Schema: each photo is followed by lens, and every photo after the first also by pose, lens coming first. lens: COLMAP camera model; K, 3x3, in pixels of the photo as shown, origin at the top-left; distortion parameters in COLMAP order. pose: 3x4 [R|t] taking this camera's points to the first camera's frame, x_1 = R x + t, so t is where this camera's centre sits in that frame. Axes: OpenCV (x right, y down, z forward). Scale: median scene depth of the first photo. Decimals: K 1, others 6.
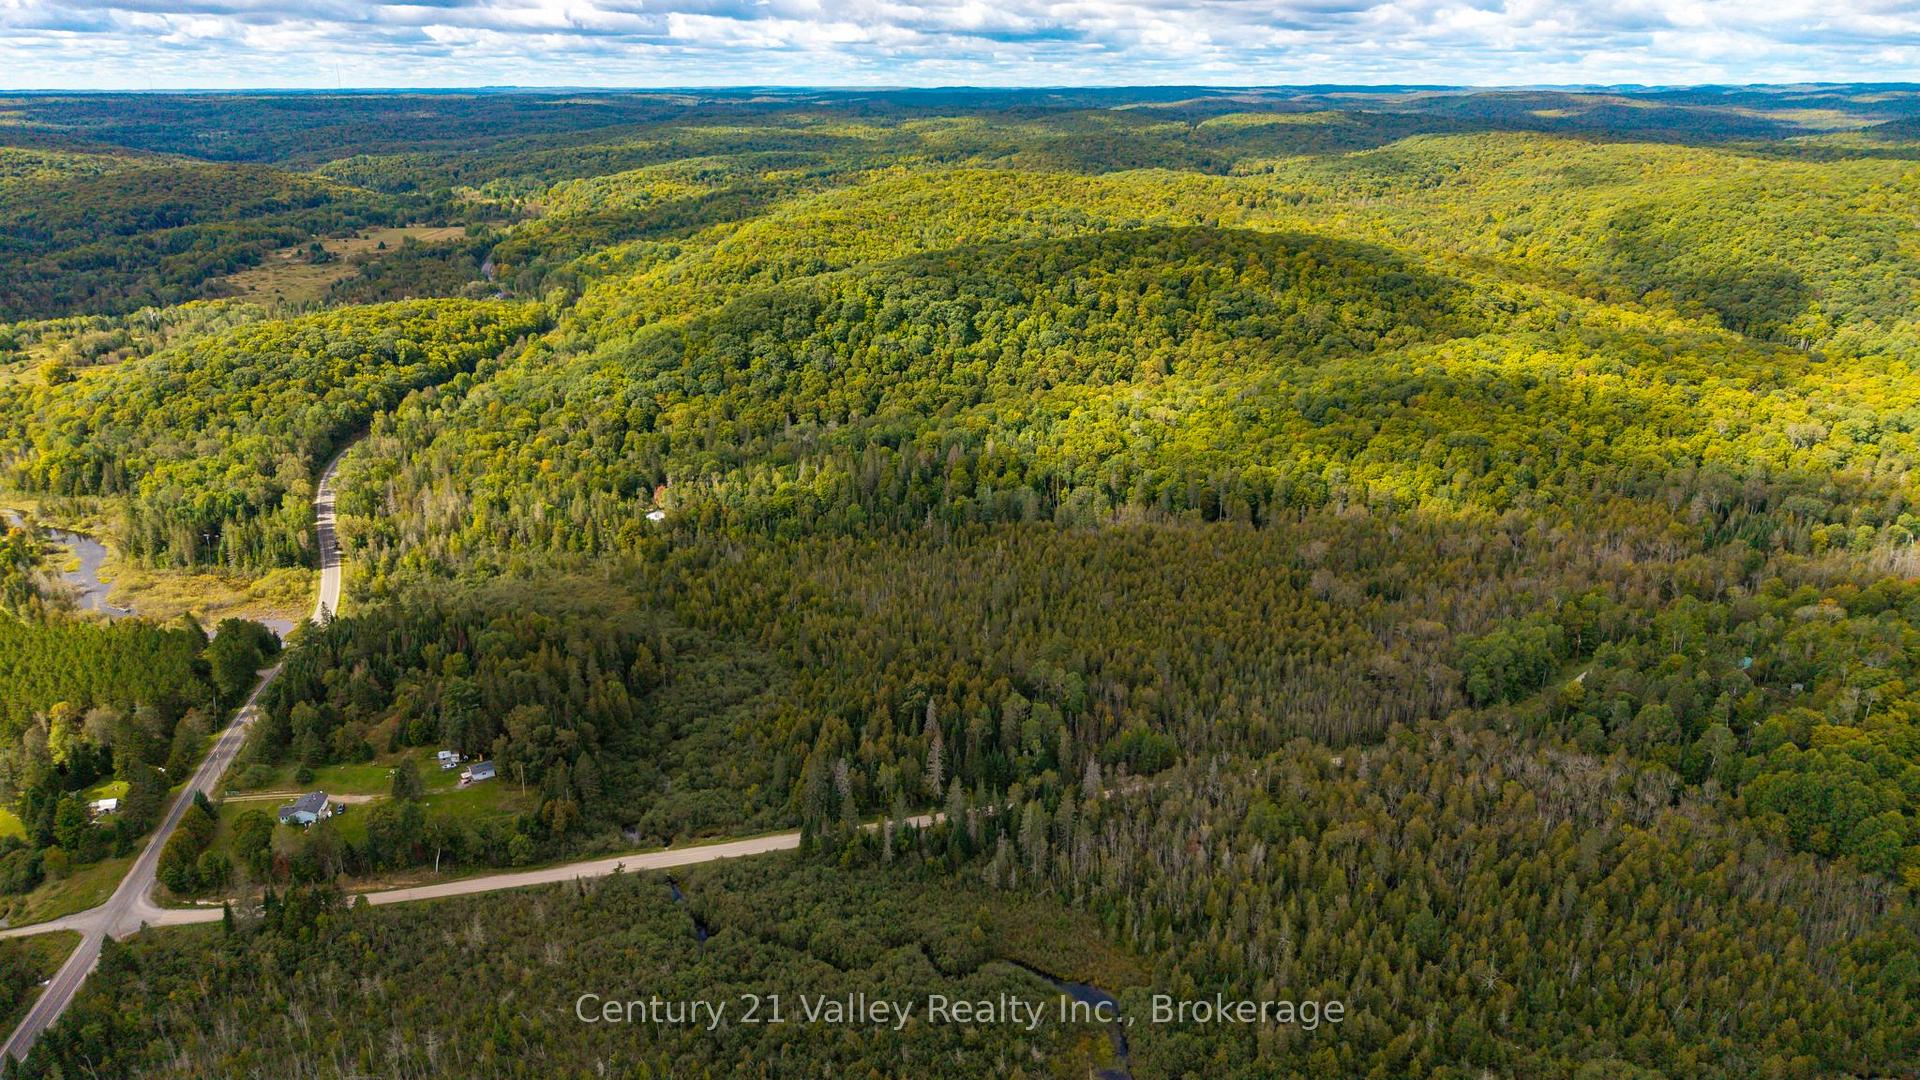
lens RADIAL K [[1300.6, 0, 961.0], [0, 1300.6, 536.5], [0, 0, 1]] dist [0.004203, -0.002966]
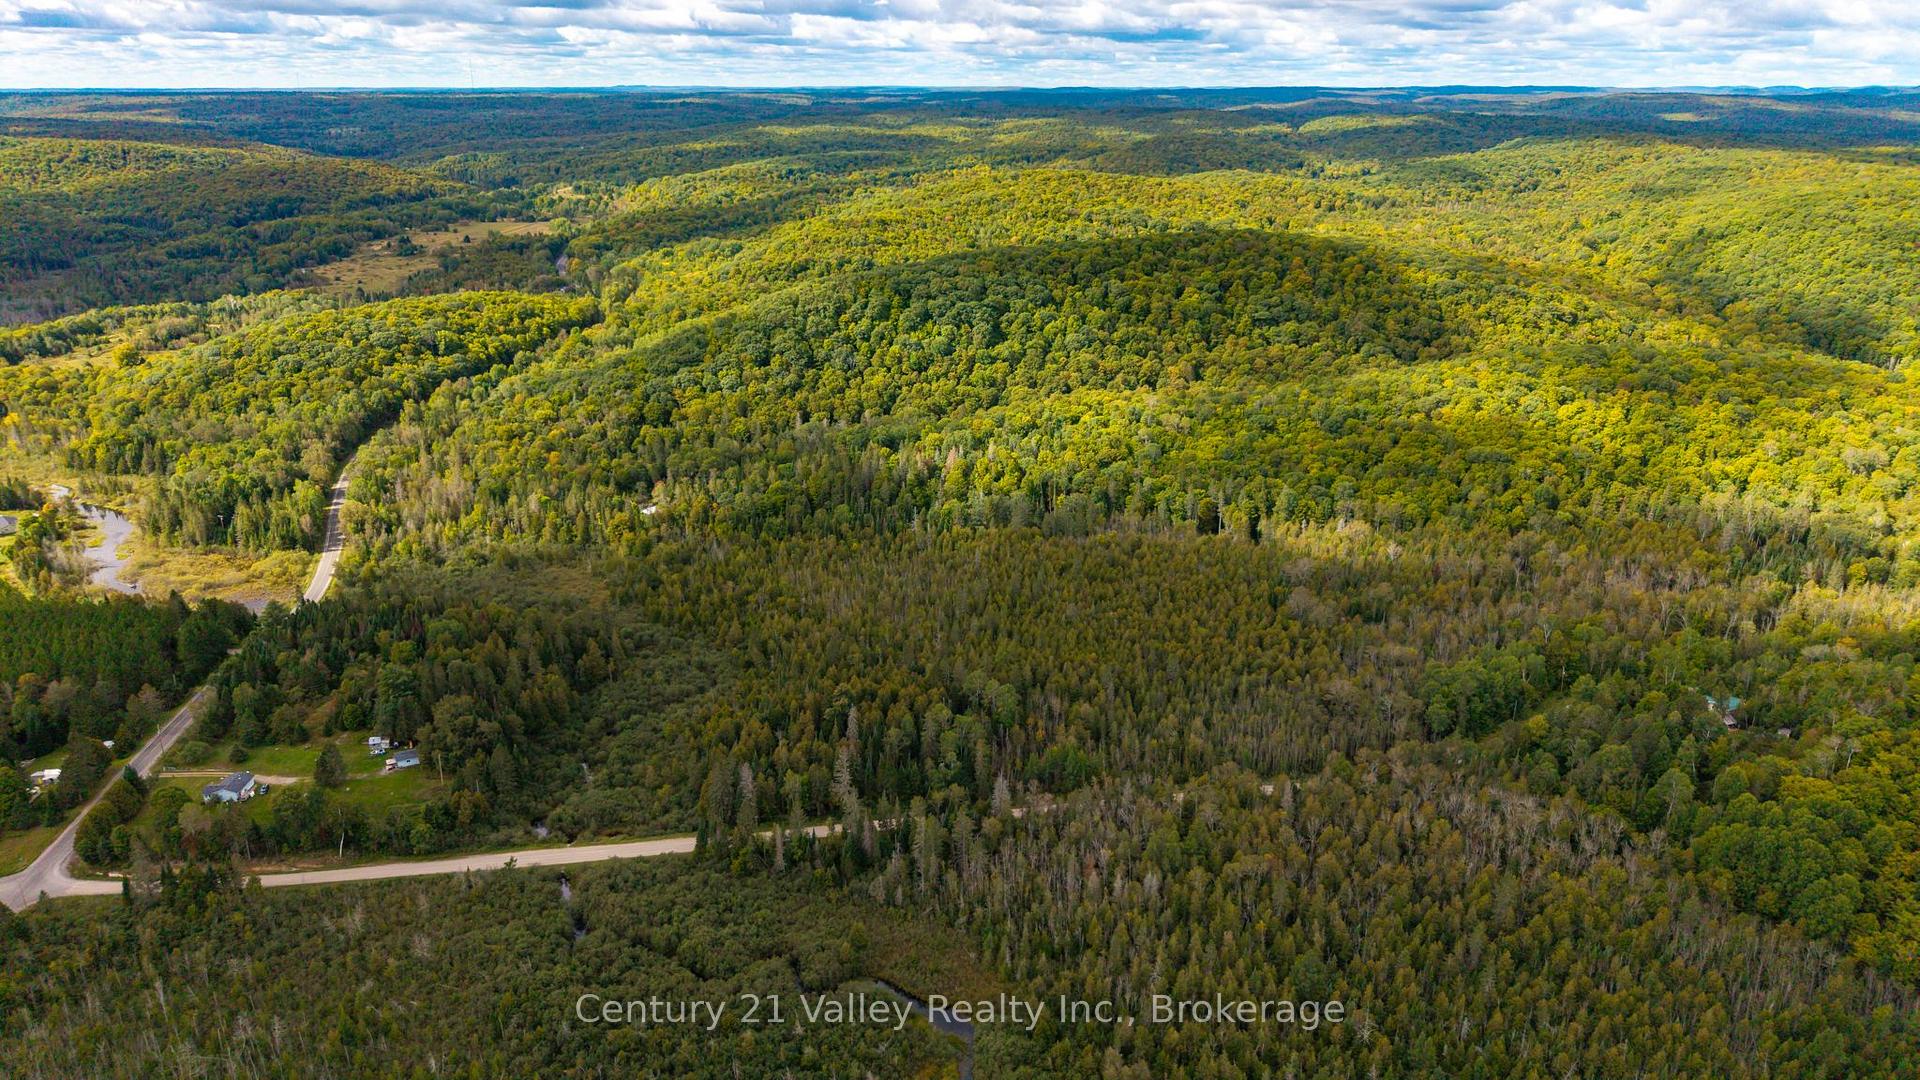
lens RADIAL K [[1300.6, 0, 961.7], [0, 1300.6, 536.3], [0, 0, 1]] dist [0.004203, -0.002966]
pose [[0.995888, 0.031511, -0.084938, 0.070305], [-0.031540, 0.999502, 0.001010, -0.003465], [0.084927, 0.001673, 0.996386, 0.014016]]
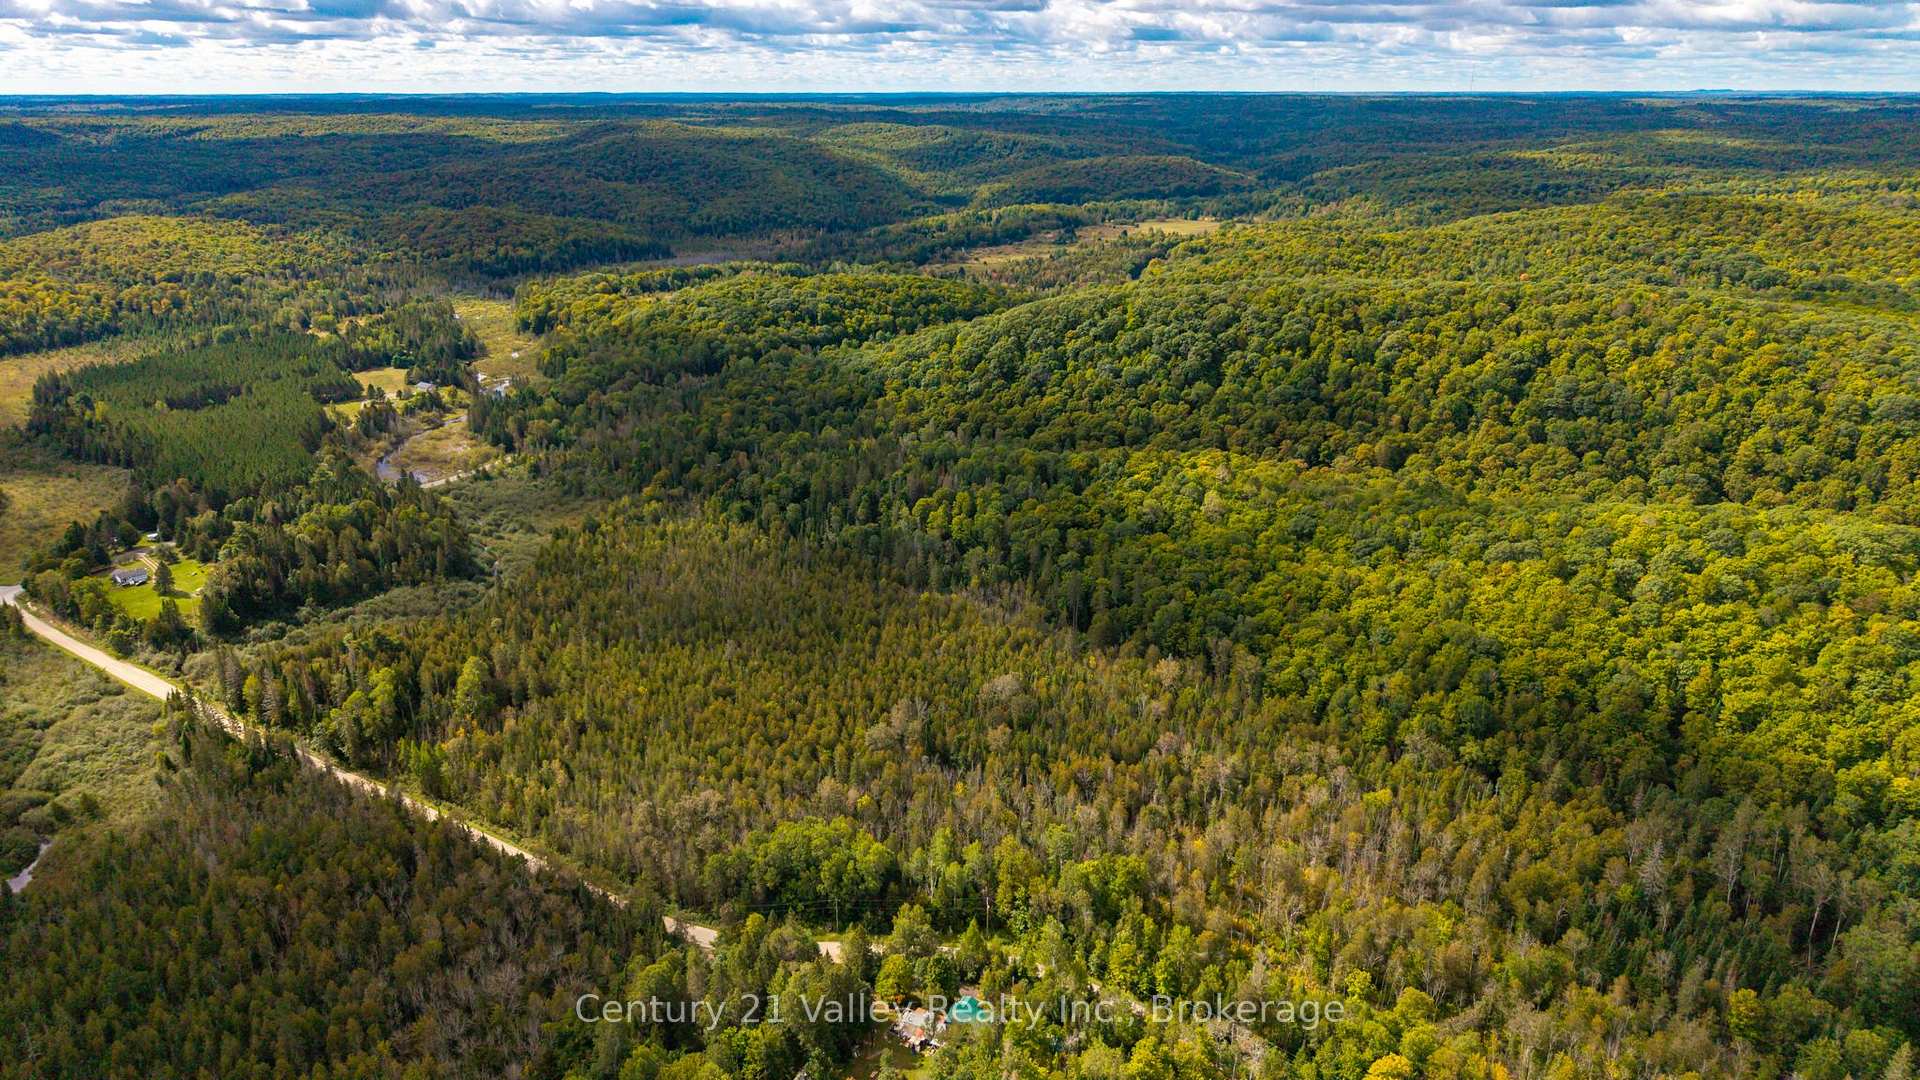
lens RADIAL K [[1300.6, 0, 952.9], [0, 1300.6, 548.0], [0, 0, 1]] dist [0.004203, -0.002966]
pose [[0.658159, 0.253618, -0.708876, 0.532643], [-0.249796, 0.961779, 0.112176, -0.100490], [0.710231, 0.103245, 0.696356, 0.296528]]
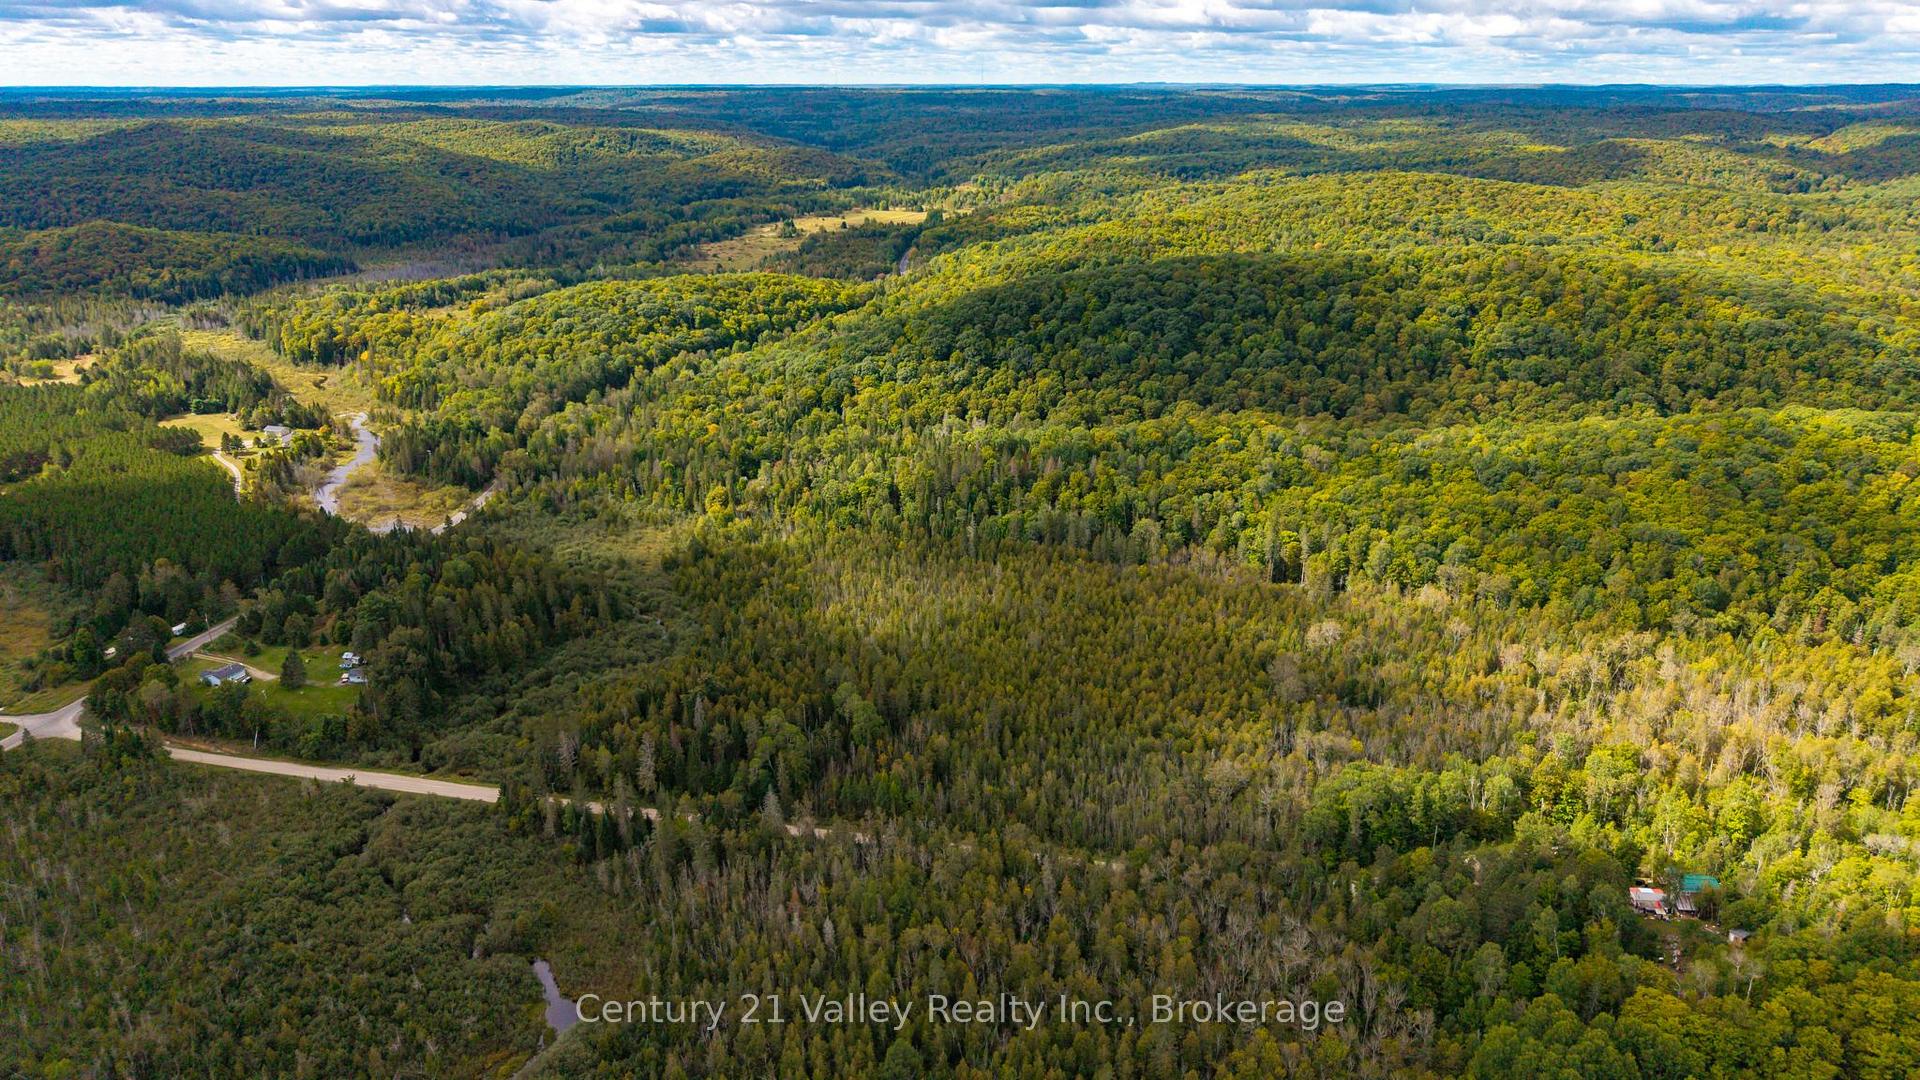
lens RADIAL K [[1300.6, 0, 960.6], [0, 1300.6, 541.9], [0, 0, 1]] dist [0.004203, -0.002966]
pose [[0.889694, 0.154741, -0.429535, 0.283750], [-0.152224, 0.987518, 0.040454, -0.030519], [0.430433, 0.029394, 0.902144, 0.095357]]
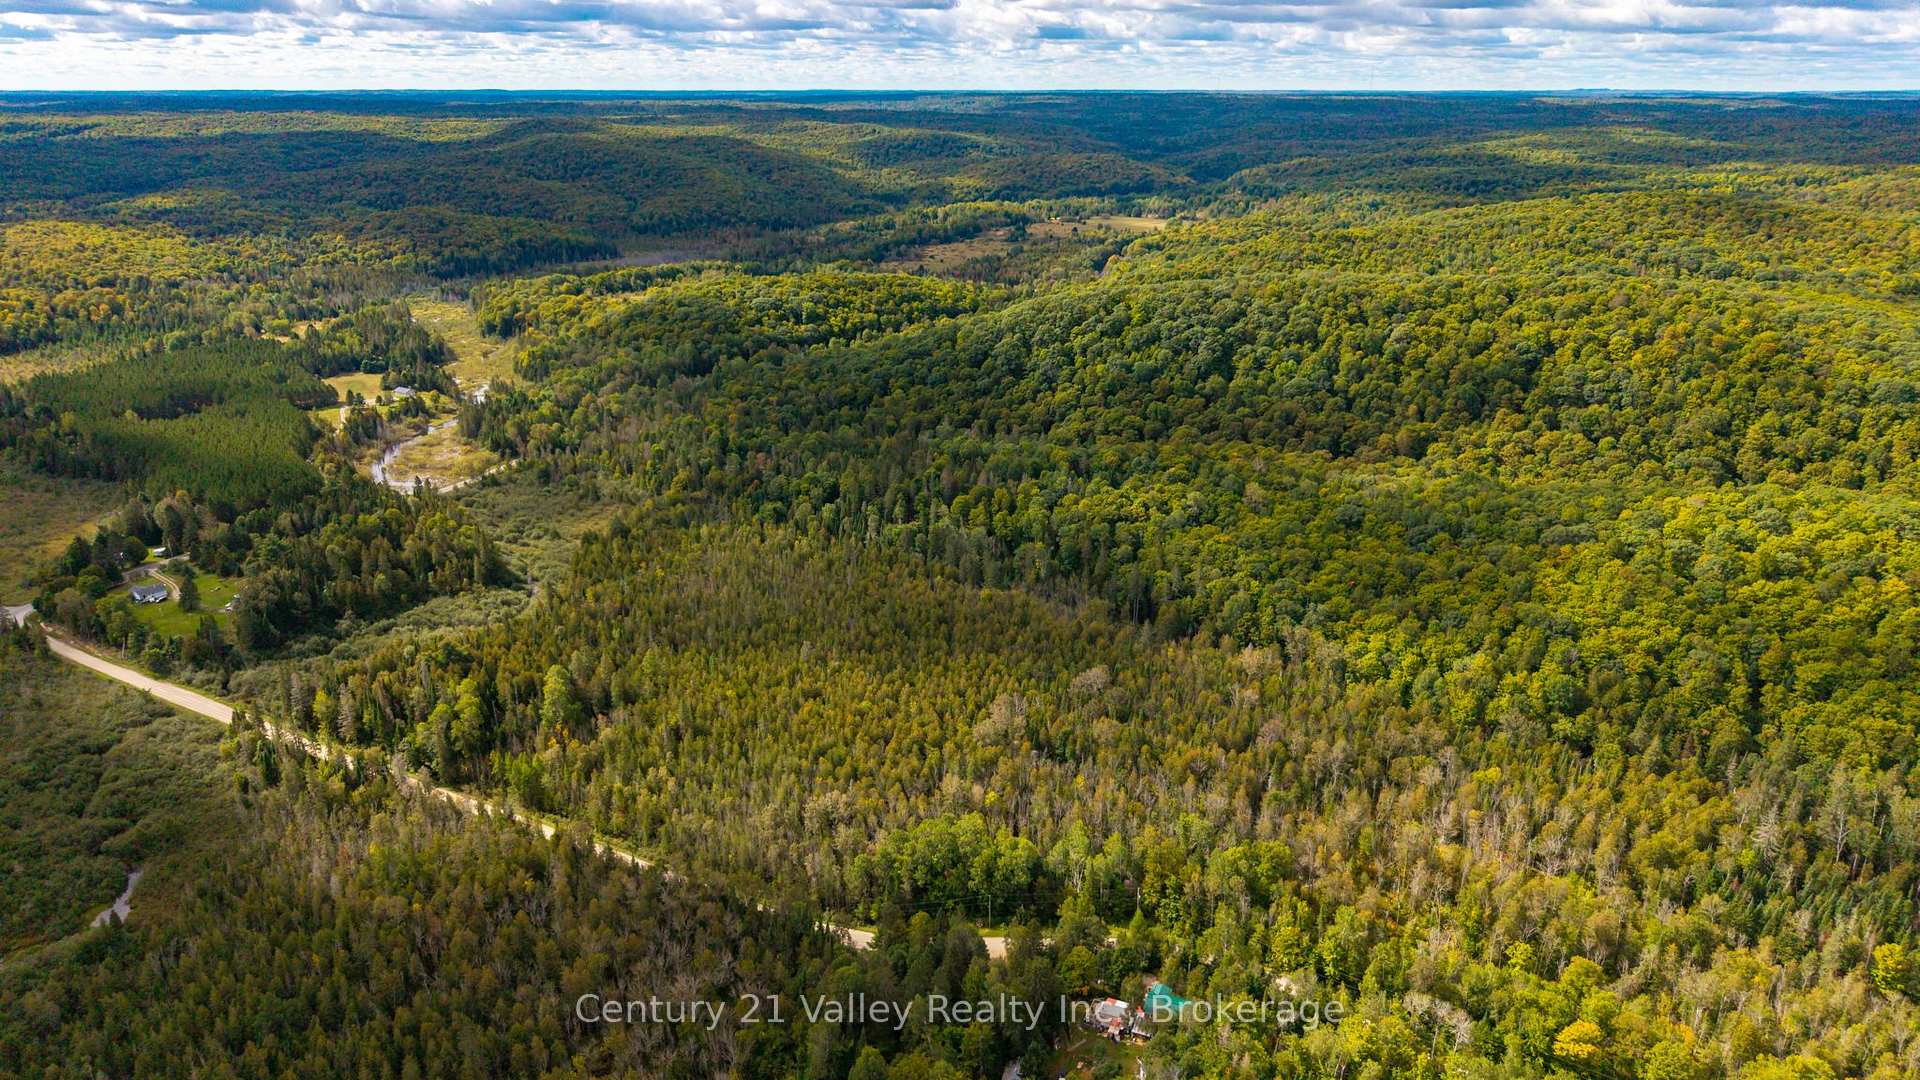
lens RADIAL K [[1300.6, 0, 954.0], [0, 1300.6, 547.0], [0, 0, 1]] dist [0.004203, -0.002966]
pose [[0.711492, 0.238618, -0.660939, 0.484518], [-0.235150, 0.967201, 0.096052, -0.082556], [0.662181, 0.087080, 0.744267, 0.245657]]
